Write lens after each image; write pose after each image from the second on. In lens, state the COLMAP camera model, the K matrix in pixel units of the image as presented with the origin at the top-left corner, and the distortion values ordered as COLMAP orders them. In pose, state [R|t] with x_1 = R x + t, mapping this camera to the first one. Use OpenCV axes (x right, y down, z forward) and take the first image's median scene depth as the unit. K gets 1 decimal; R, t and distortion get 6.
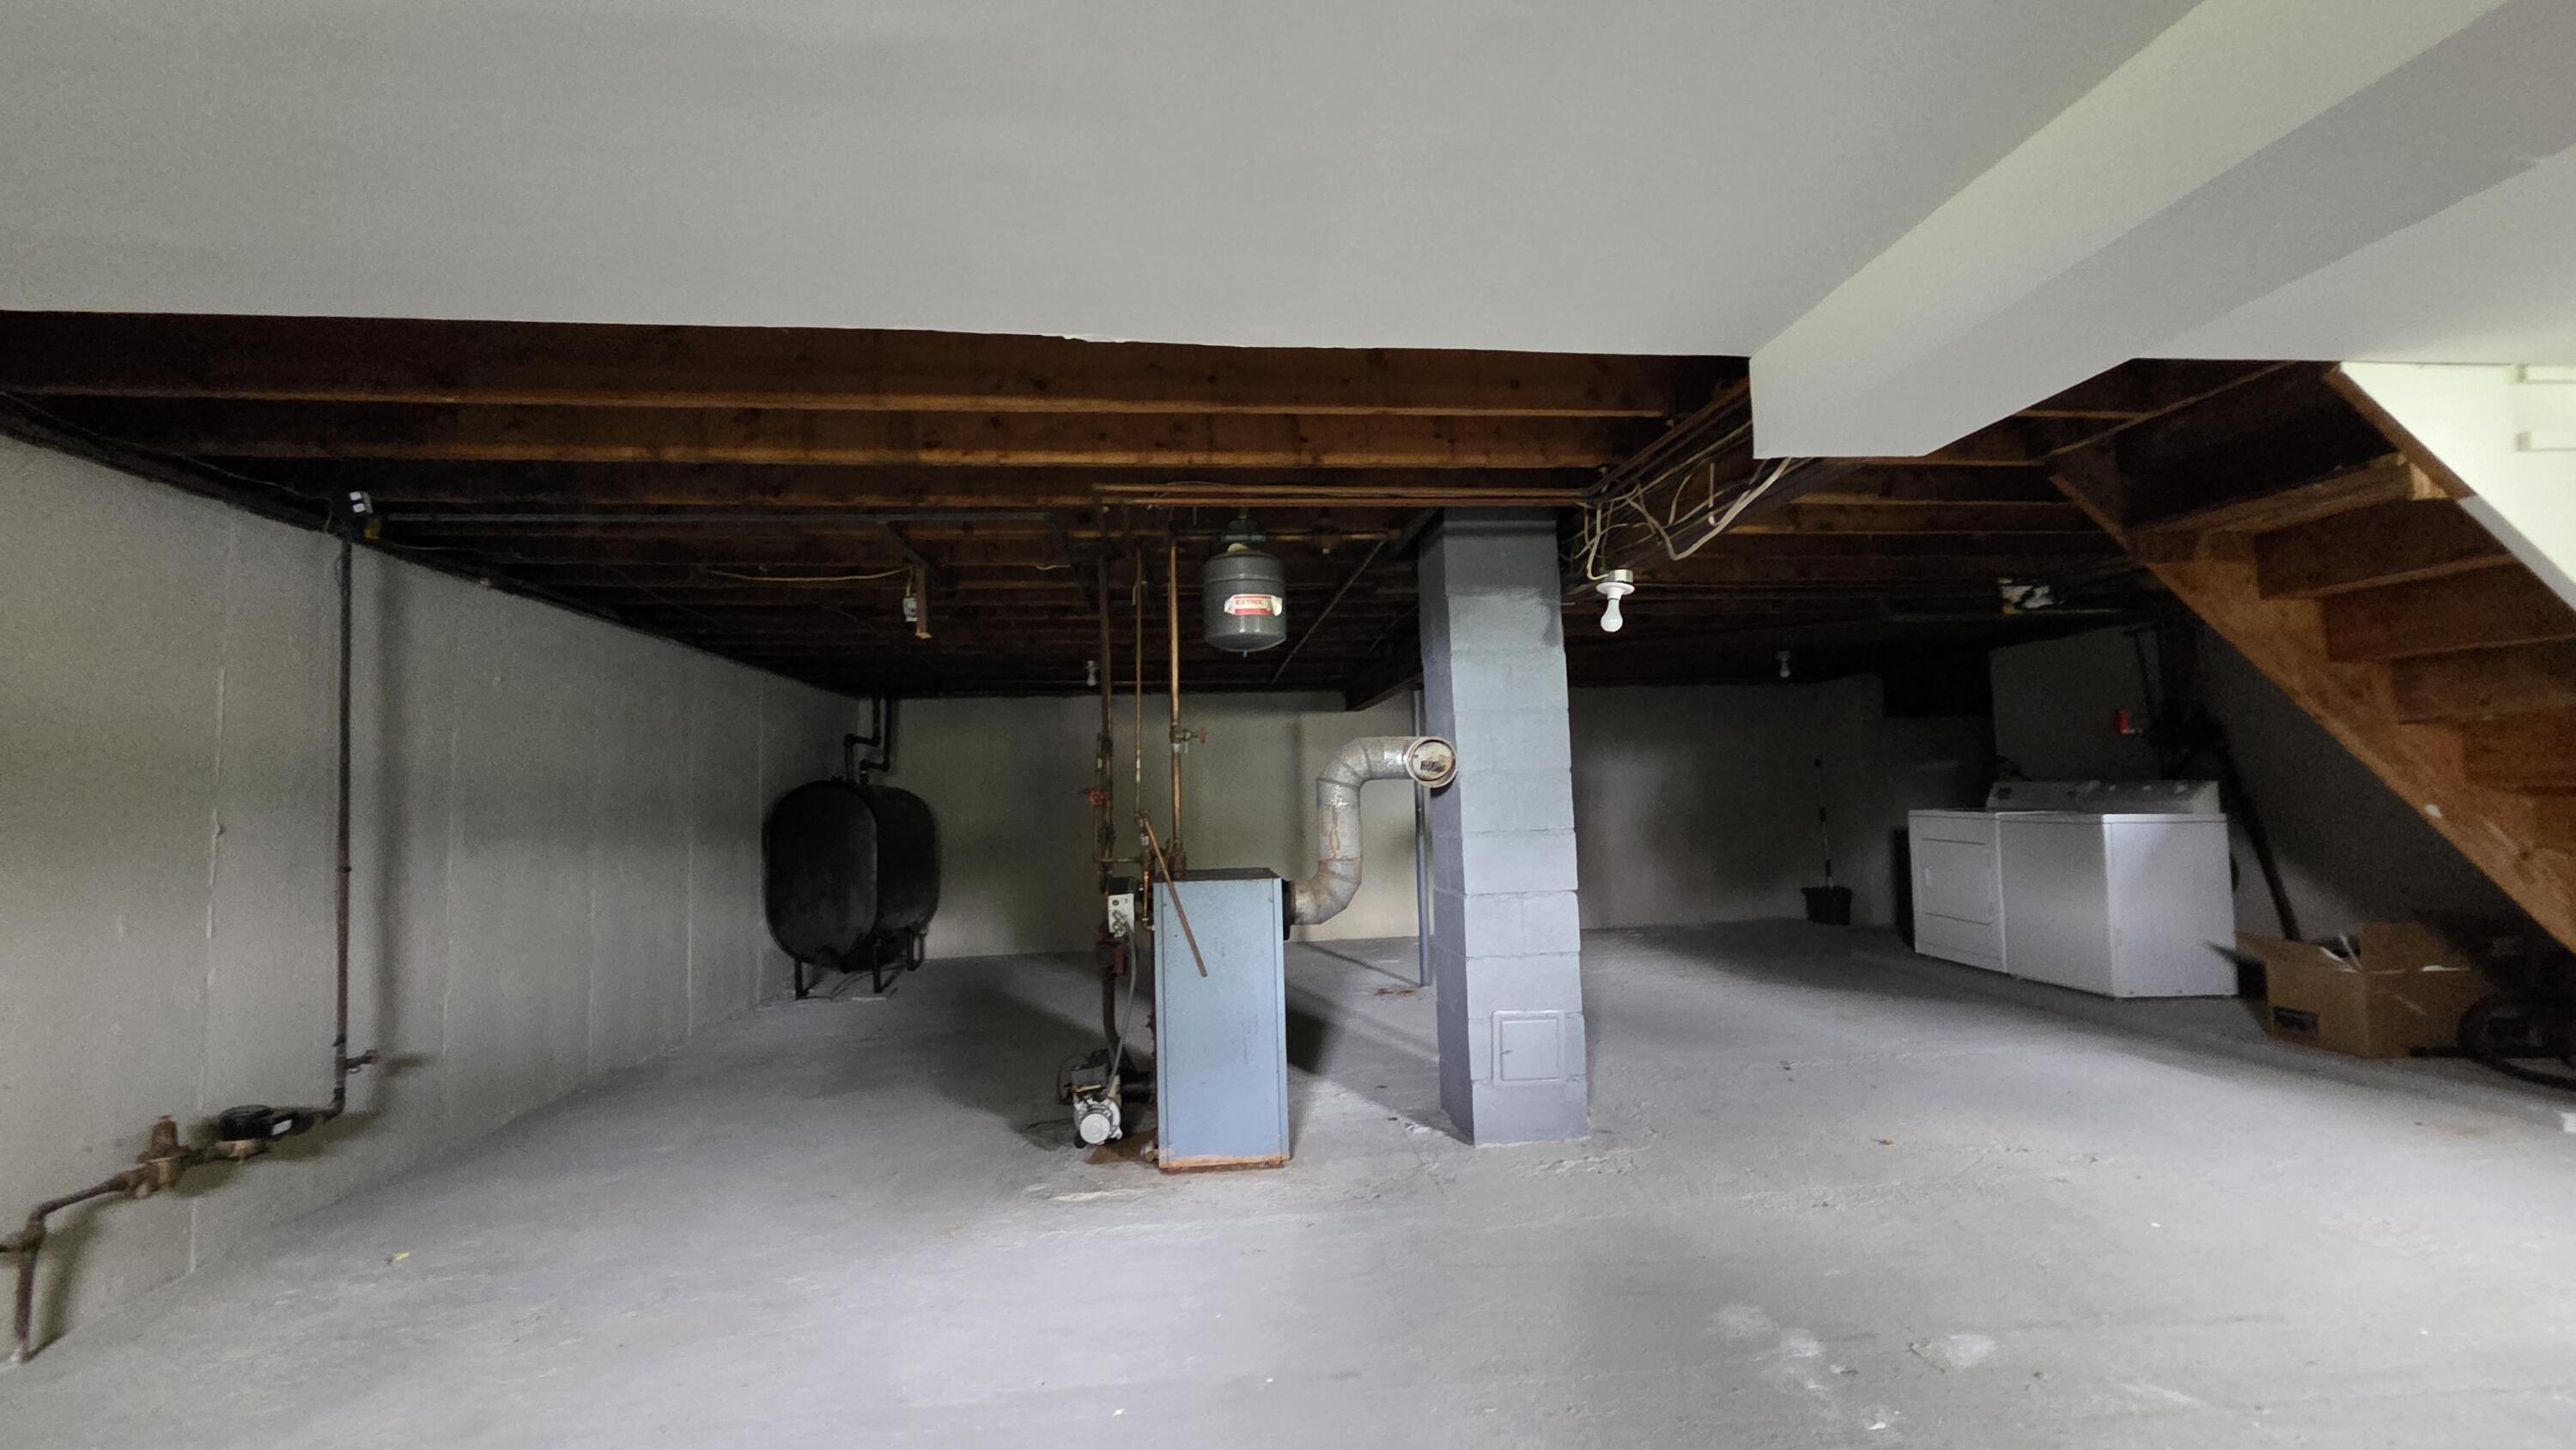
lens RADIAL K [[1064.4, 0, 1288.0], [0, 1064.4, 725.0], [0, 0, 1]] dist [0.000132, -0.000113]
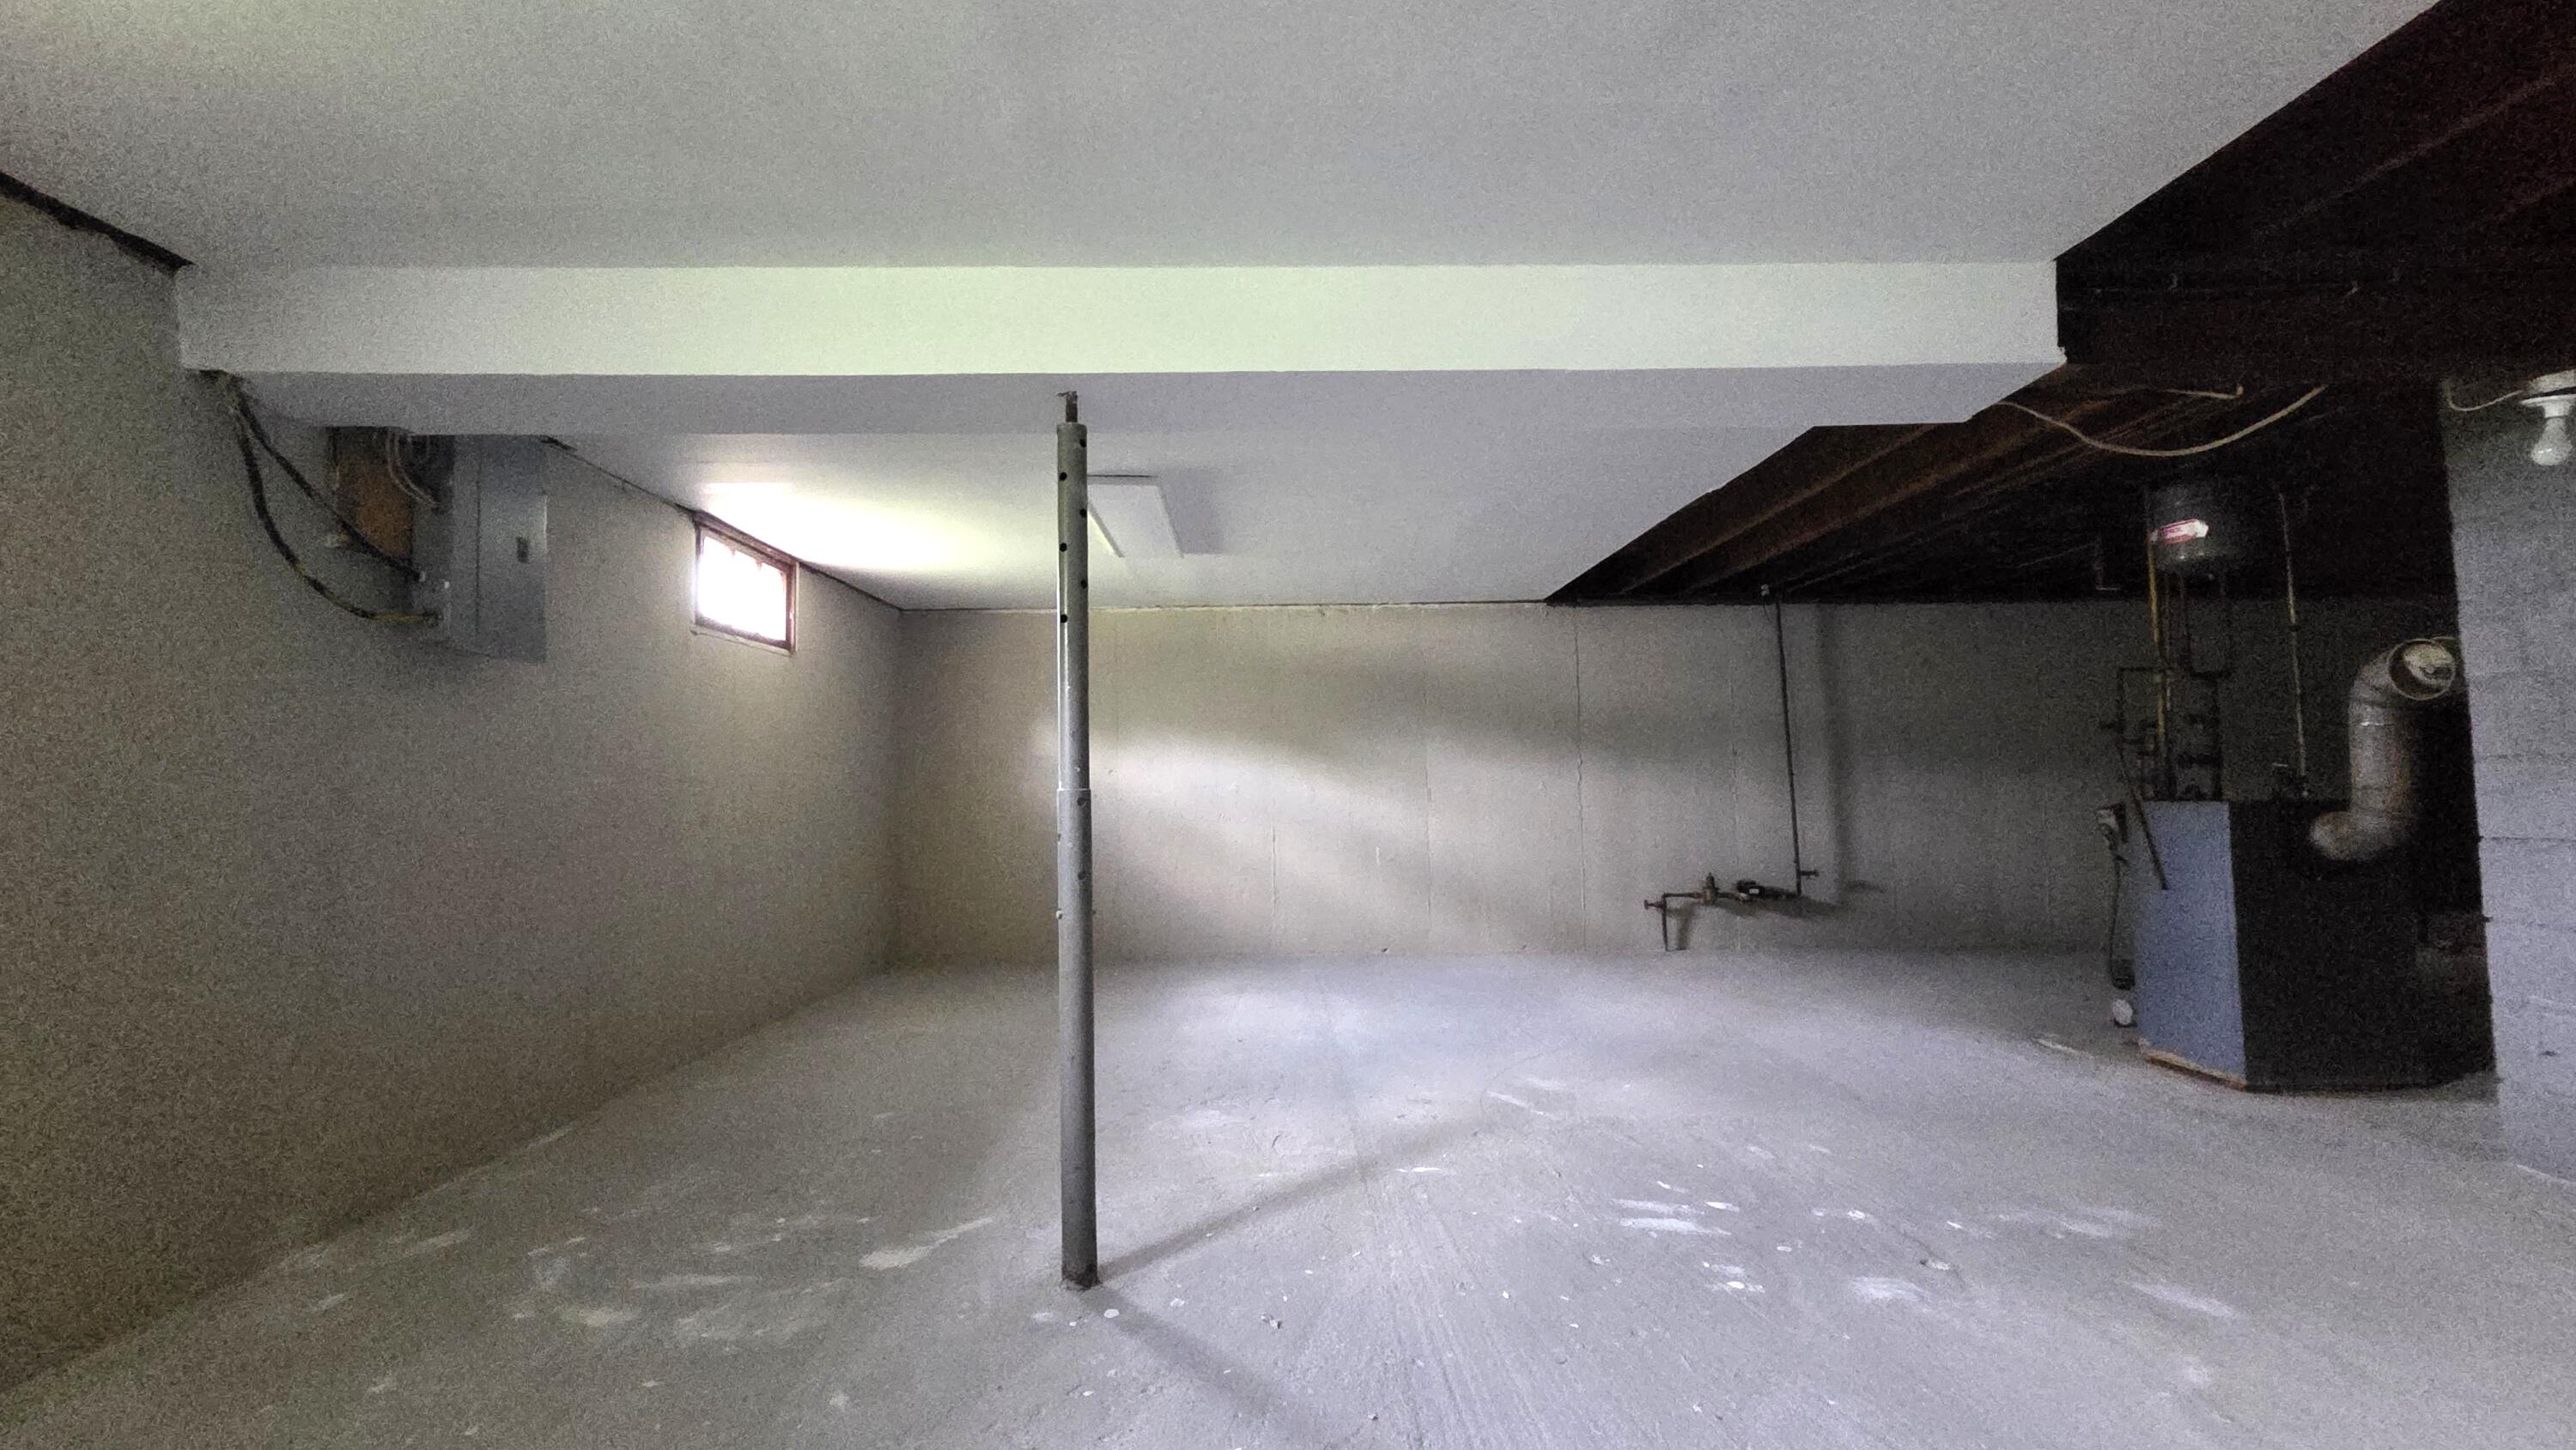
lens RADIAL K [[1064.4, 0, 1288.0], [0, 1064.4, 725.0], [0, 0, 1]] dist [0.000132, -0.000113]
pose [[-0.073071, -0.027903, -0.996936, 1.119541], [0.064384, 0.997391, -0.032635, 0.053925], [0.995246, -0.066571, -0.071084, 0.230246]]
